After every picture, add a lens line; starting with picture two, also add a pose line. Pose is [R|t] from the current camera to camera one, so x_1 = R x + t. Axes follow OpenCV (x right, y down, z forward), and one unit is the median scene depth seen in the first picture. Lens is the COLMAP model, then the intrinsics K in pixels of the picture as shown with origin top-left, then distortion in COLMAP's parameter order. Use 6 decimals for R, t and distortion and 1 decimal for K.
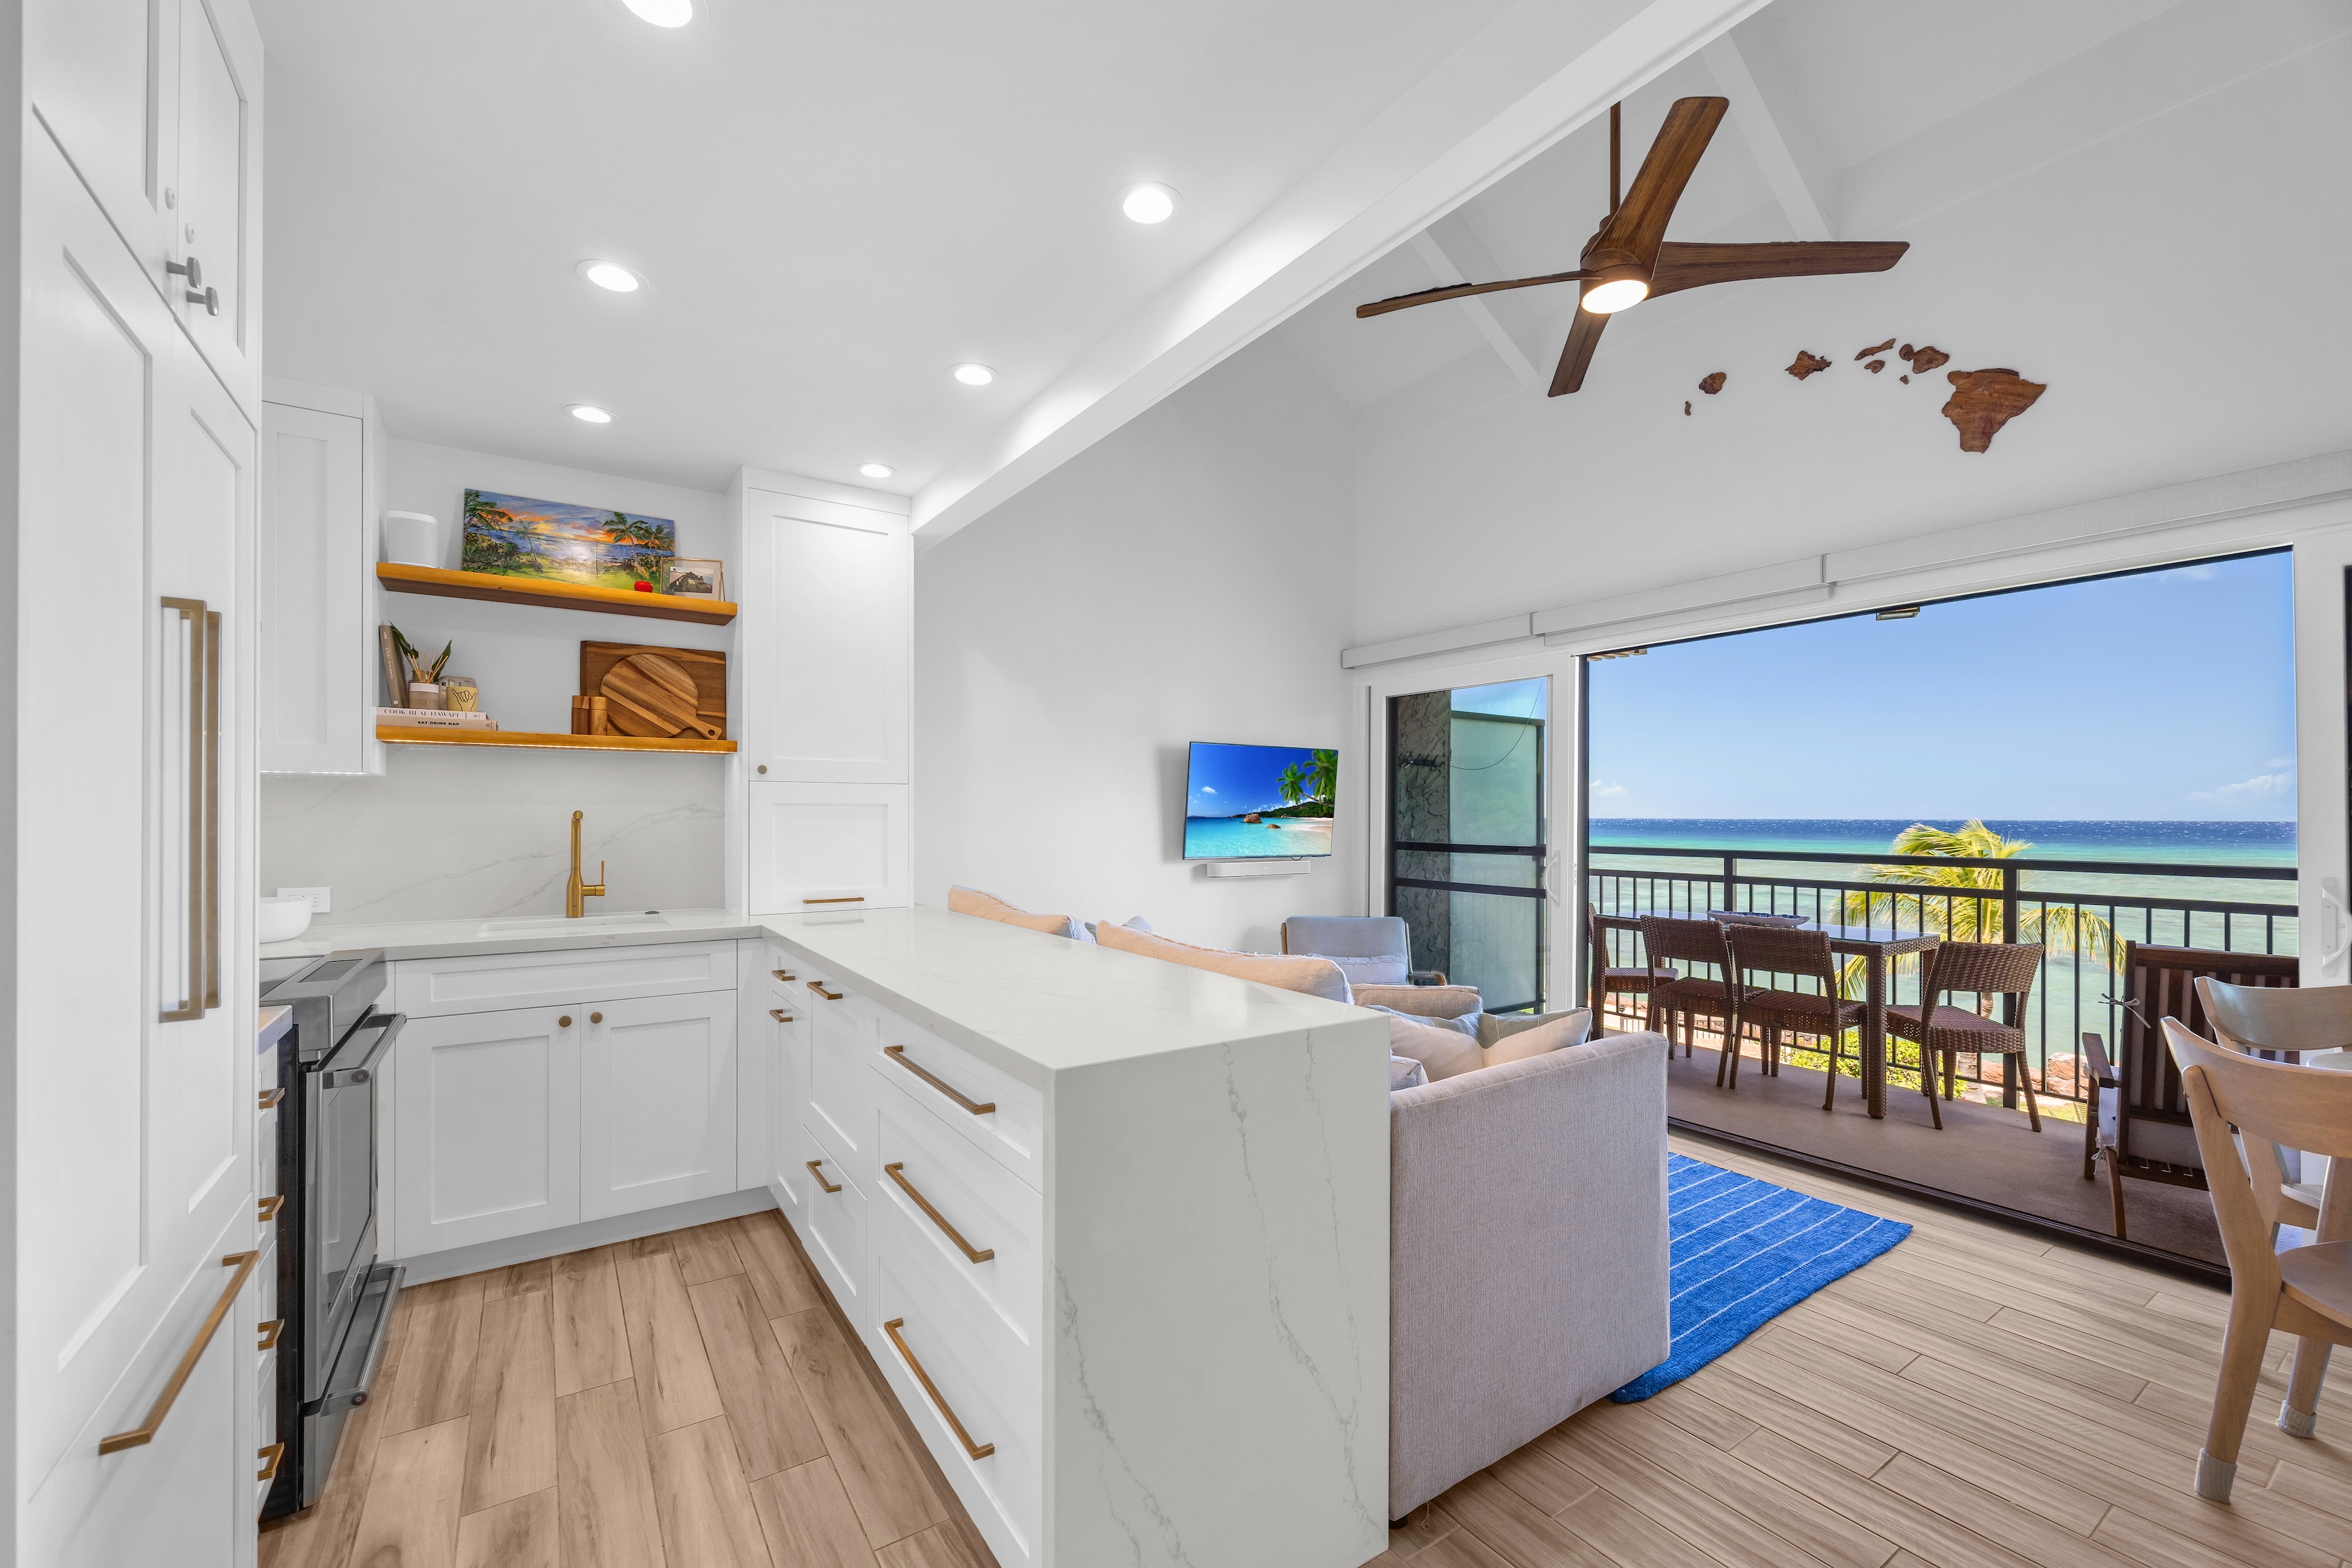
lens RADIAL K [[983.6, 0, 1190.3], [0, 983.6, 808.1], [0, 0, 1]] dist [-0.000411, 0.000212]
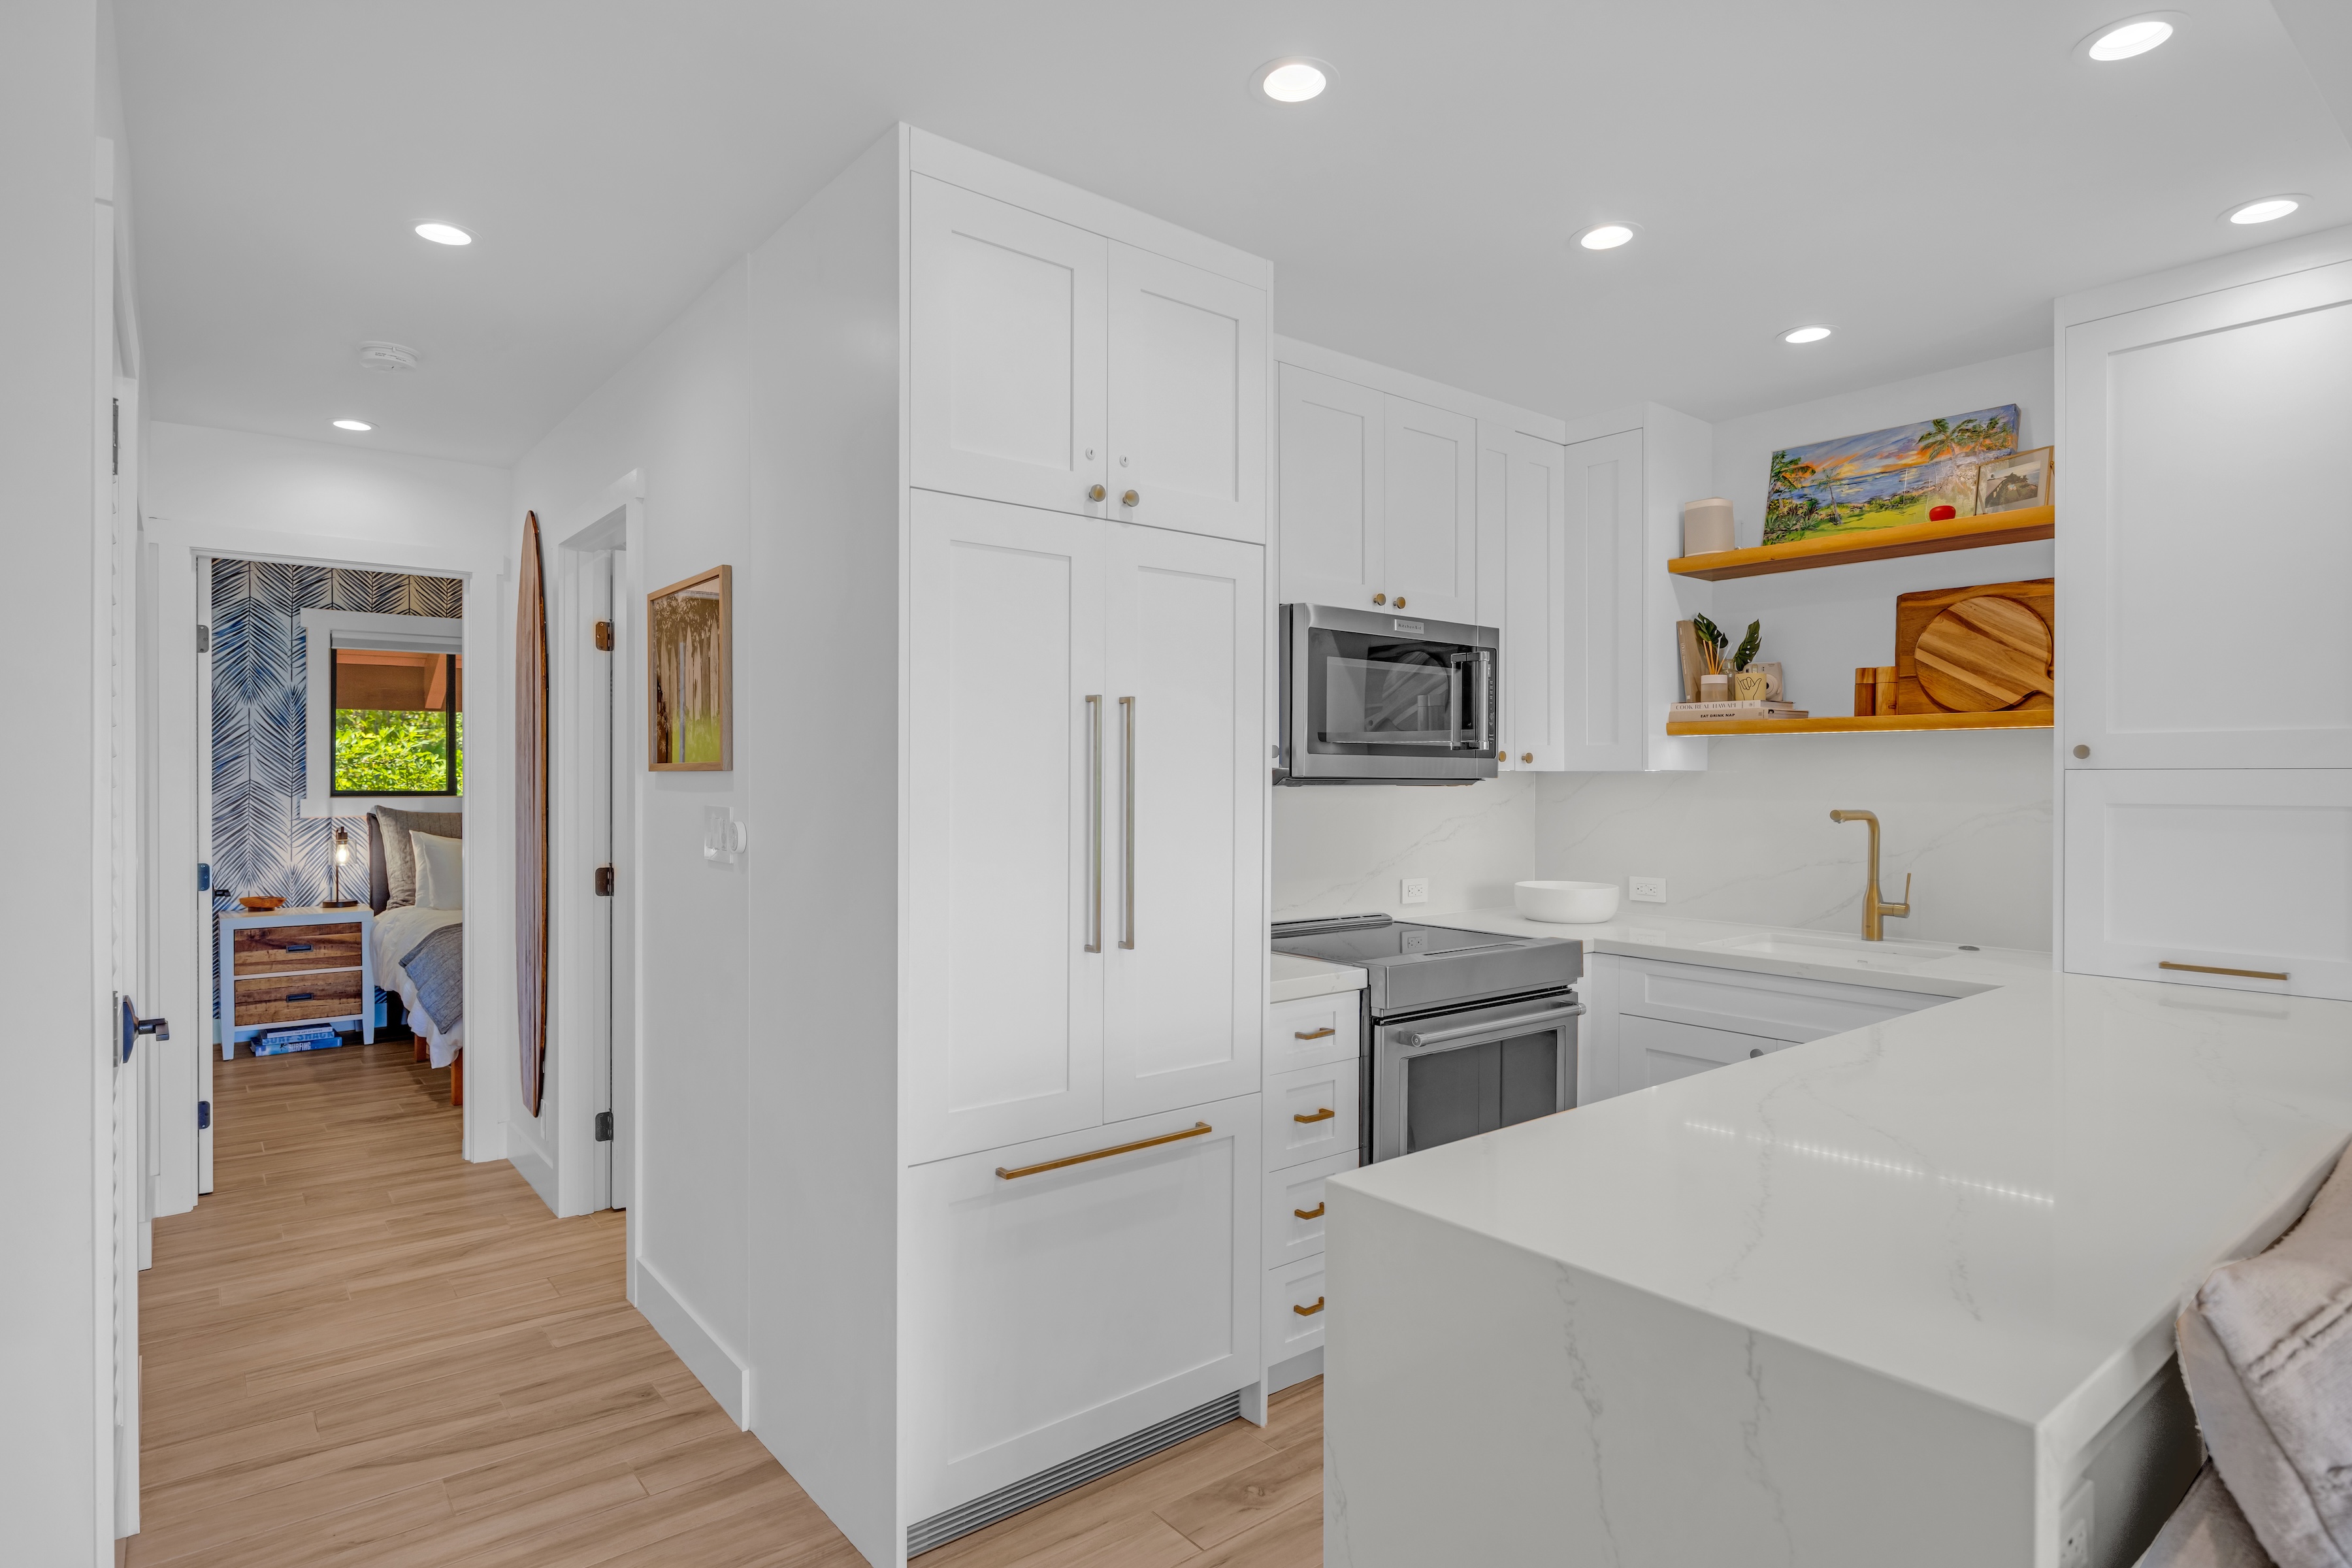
lens RADIAL K [[1244.6, 0, 1143.5], [0, 1244.6, 780.6], [0, 0, 1]] dist [-0.019788, 0.003051]
pose [[0.042362, -0.002144, -0.999100, 0.260728], [0.000386, 0.999998, -0.002130, -0.013427], [0.999102, -0.000295, 0.042363, 0.254686]]
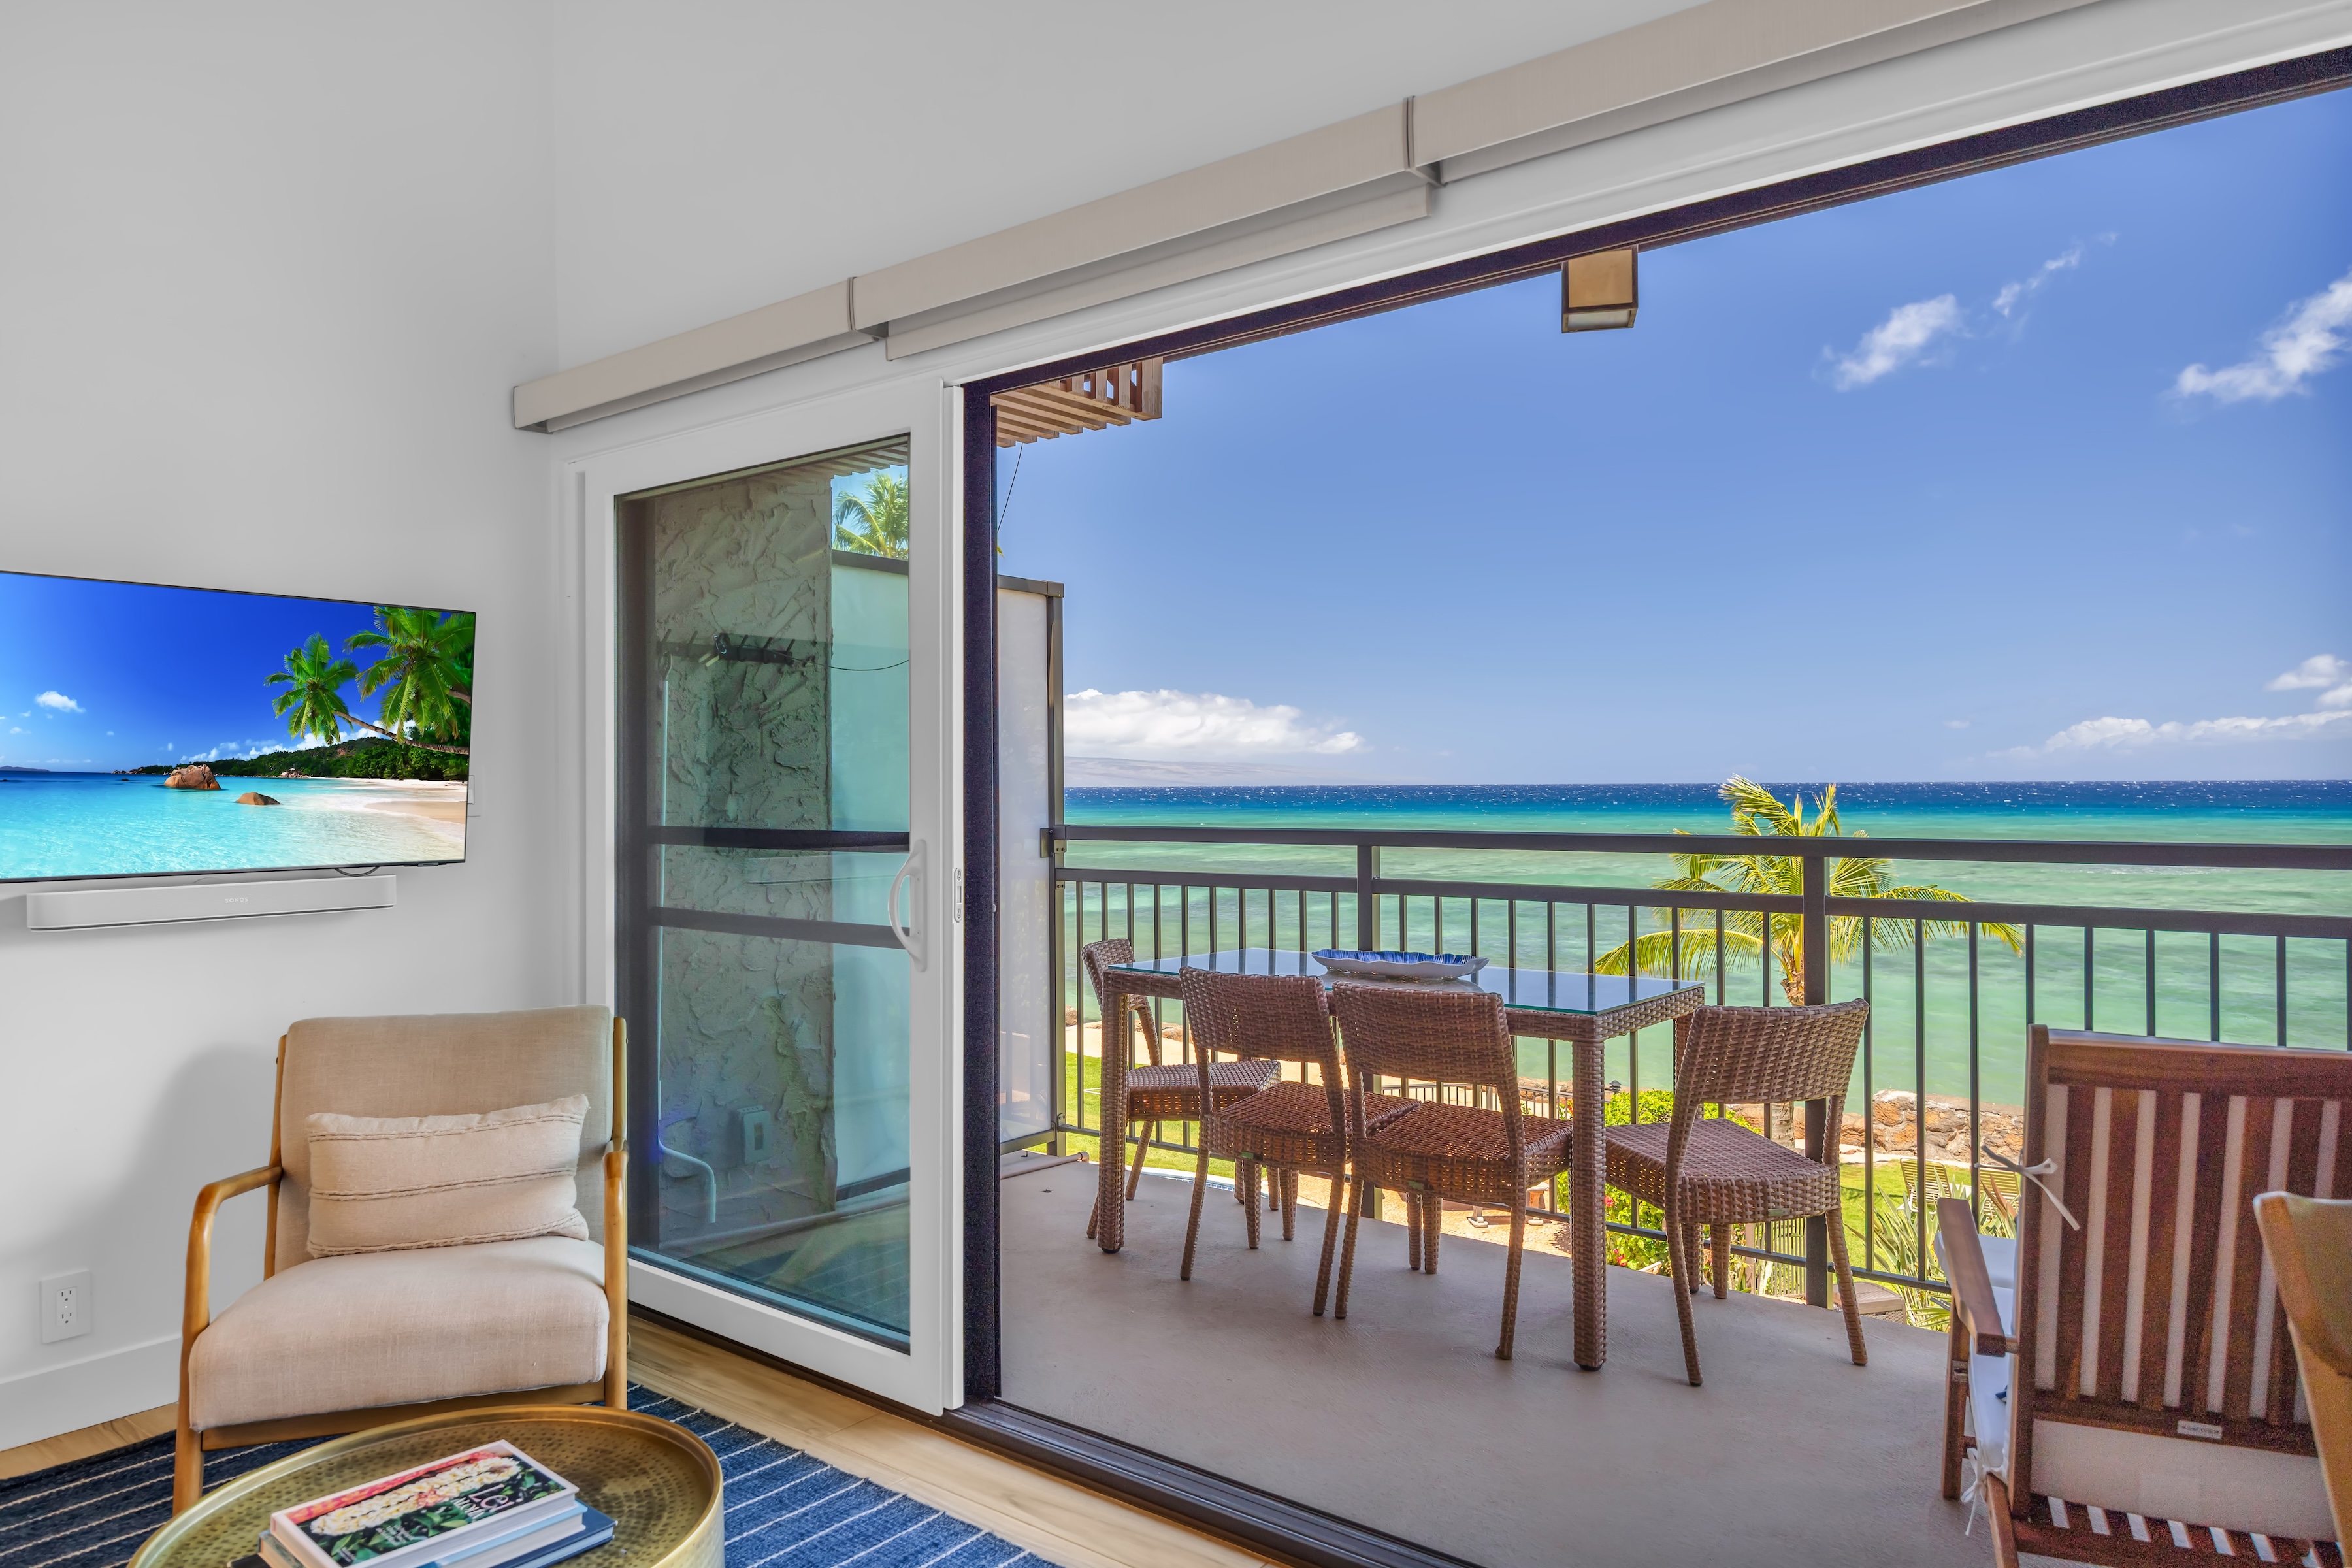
lens RADIAL K [[1516.2, 0, 1186.4], [0, 1516.2, 778.4], [0, 0, 1]] dist [-0.001939, -0.001767]
pose [[0.956338, -0.010565, 0.292071, 0.294845], [0.009973, 0.999944, 0.003514, 0.015174], [-0.292092, -0.000448, 0.956390, 0.345259]]
